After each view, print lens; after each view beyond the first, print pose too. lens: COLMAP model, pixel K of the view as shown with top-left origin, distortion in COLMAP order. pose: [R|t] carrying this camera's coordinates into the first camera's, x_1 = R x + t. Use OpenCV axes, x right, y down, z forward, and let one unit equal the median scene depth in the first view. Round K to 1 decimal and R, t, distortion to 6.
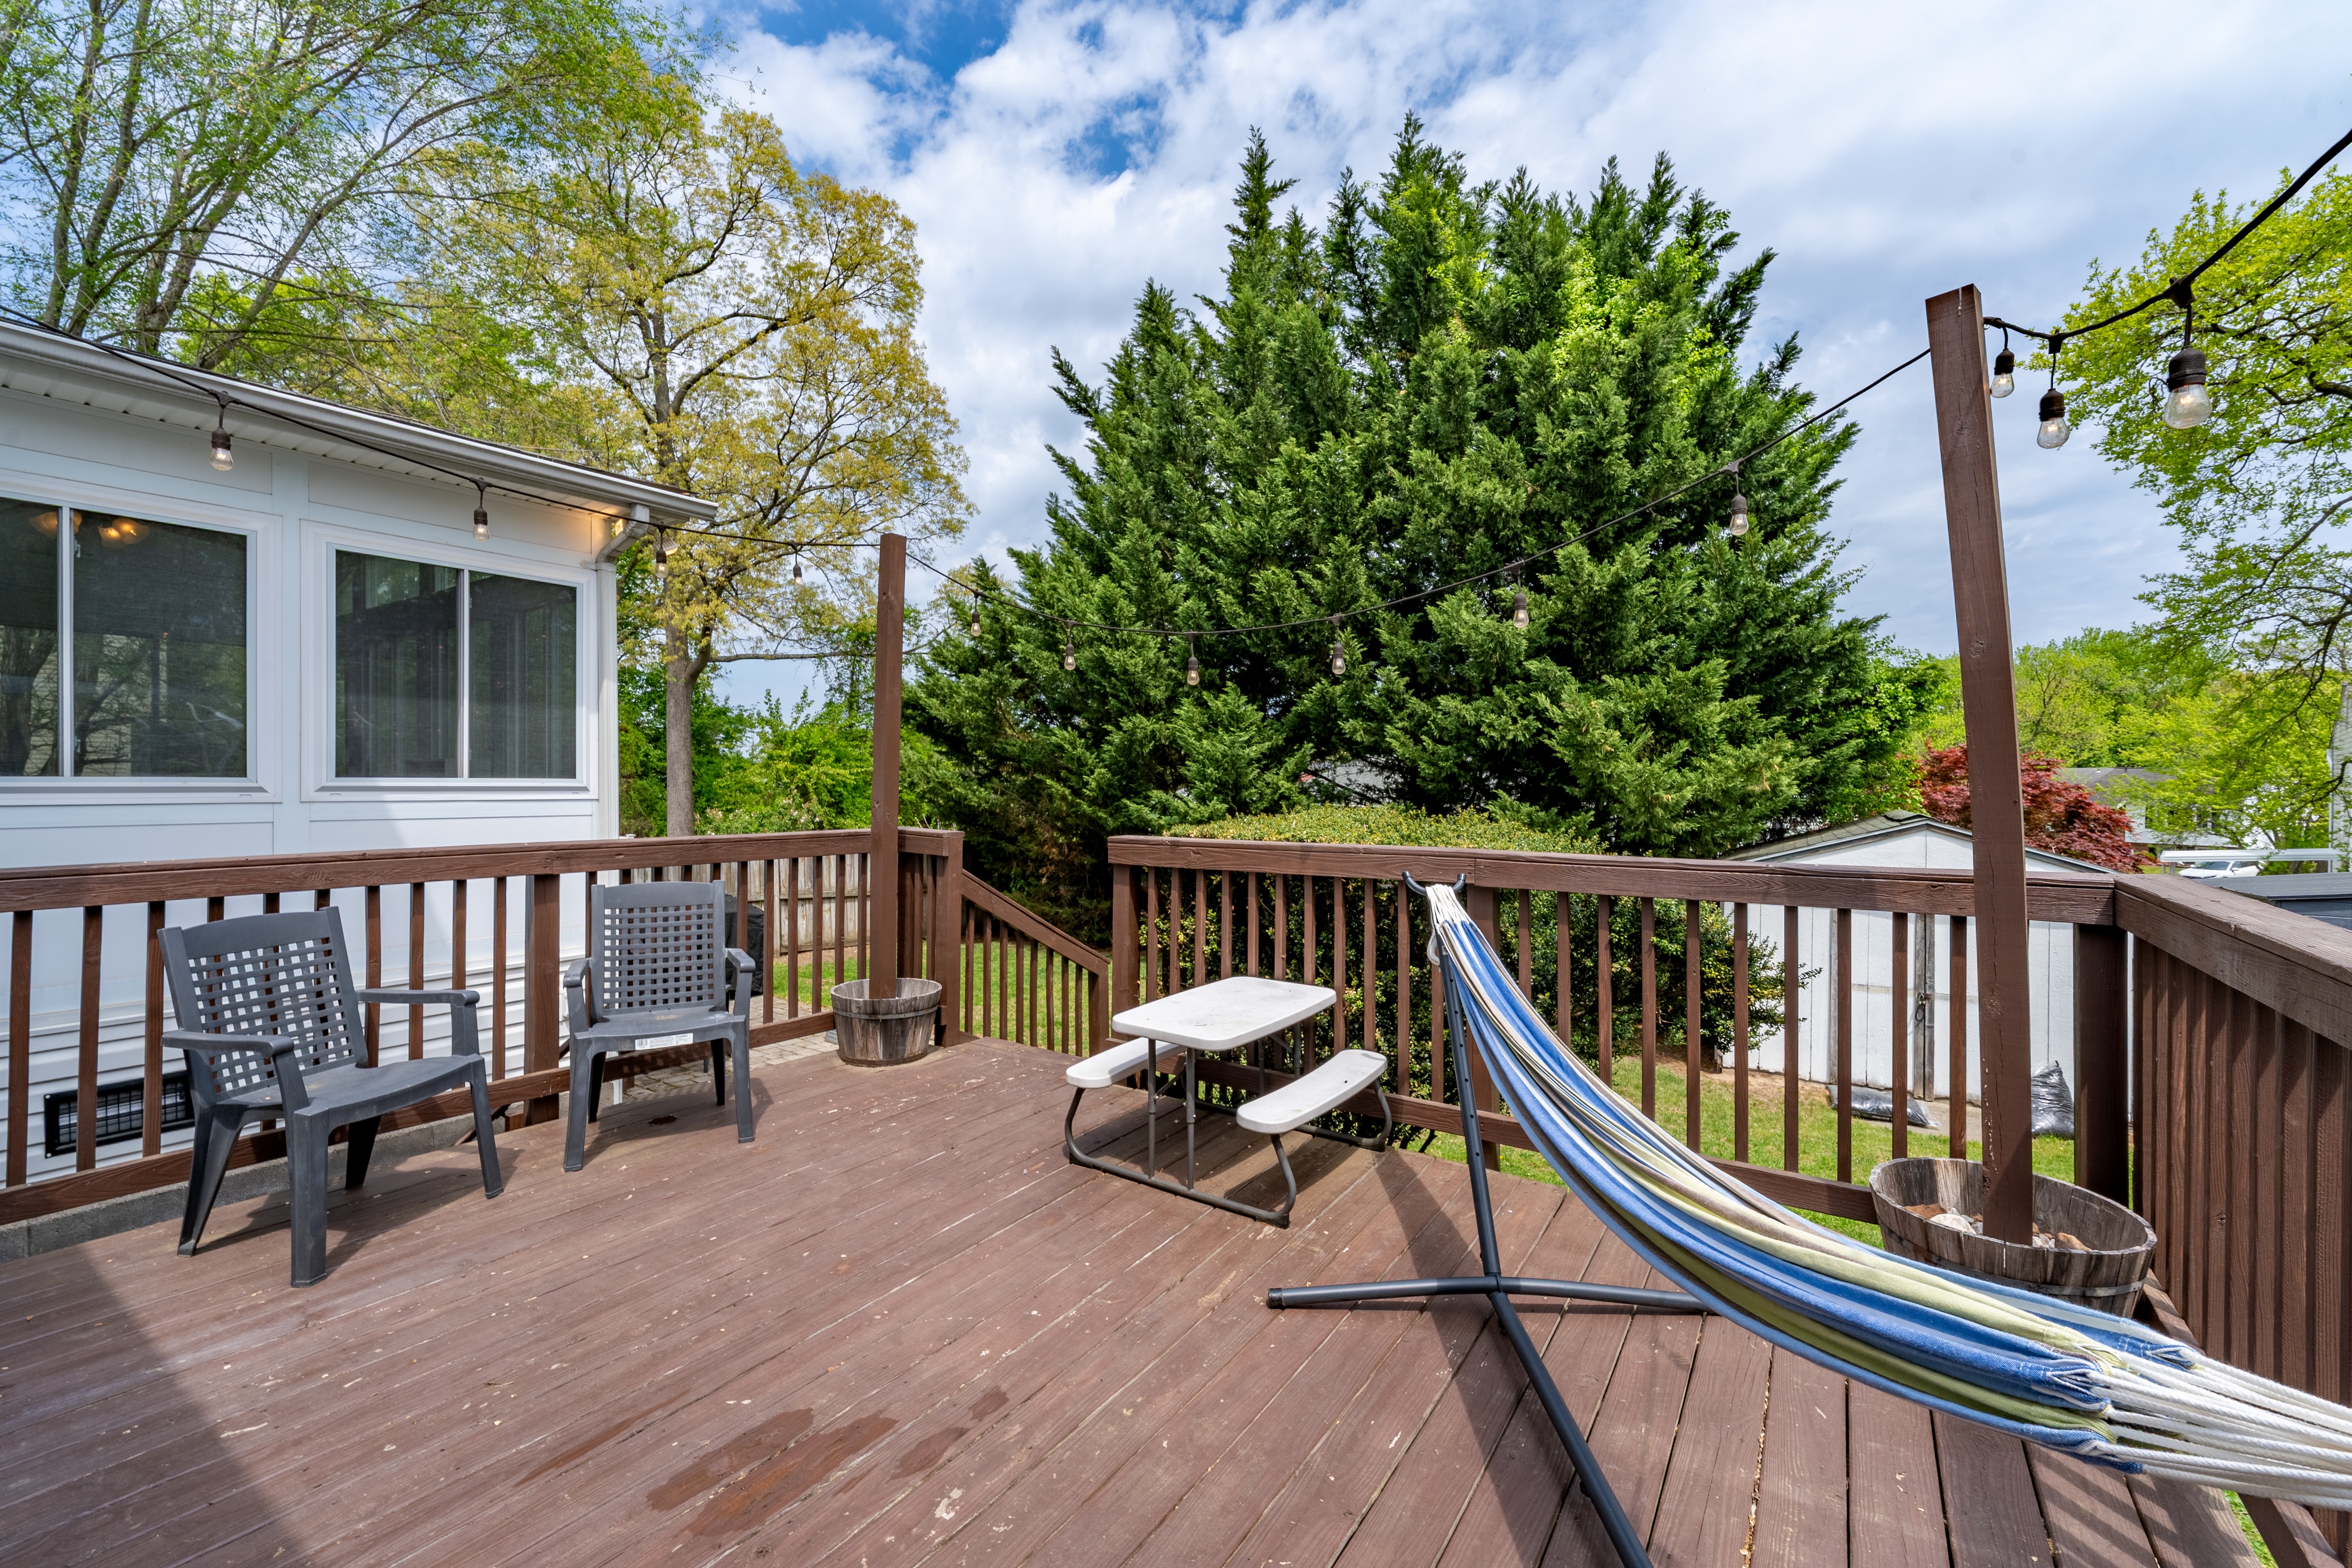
lens RADIAL K [[877.7, 0, 1176.0], [0, 877.7, 784.0], [0, 0, 1]] dist [0.000654, 0.000034]
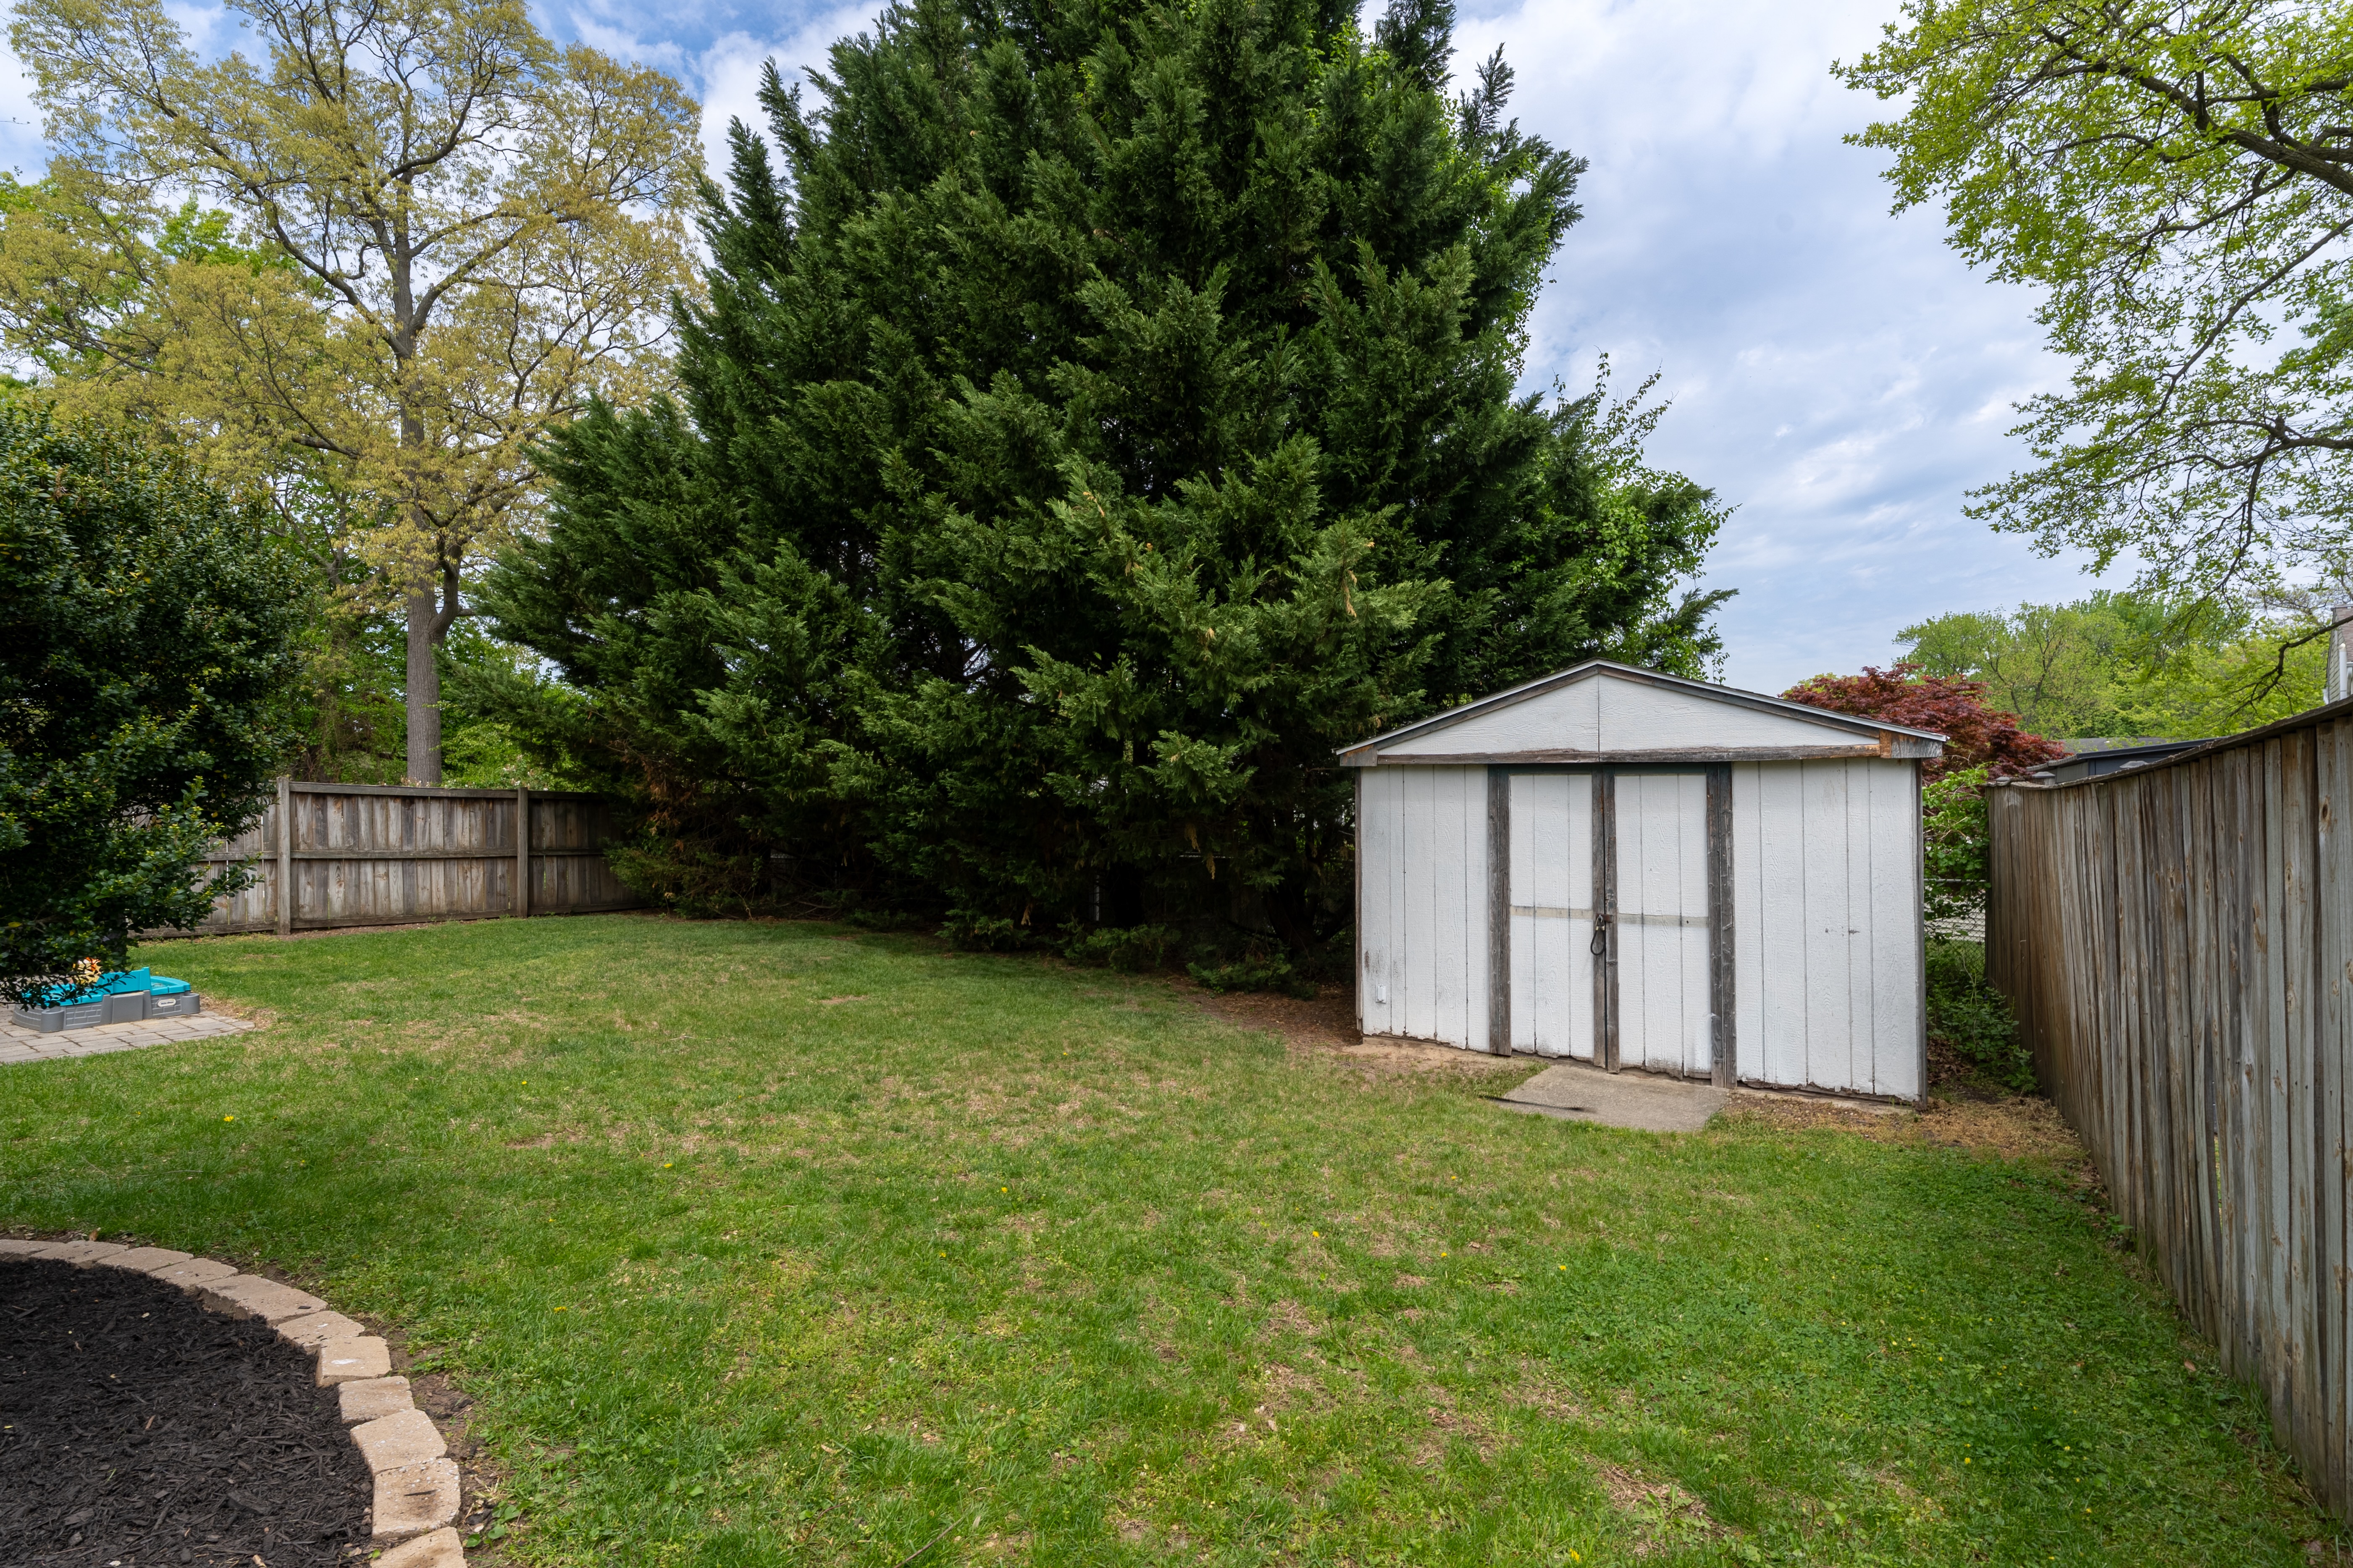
lens RADIAL K [[958.9, 0, 1176.5], [0, 958.9, 784.0], [0, 0, 1]] dist [-0.003477, -0.000612]
pose [[0.999818, -0.013762, 0.013236, 0.339999], [0.013914, 0.999837, -0.011495, 0.093455], [-0.013076, 0.011677, 0.999846, 0.169650]]
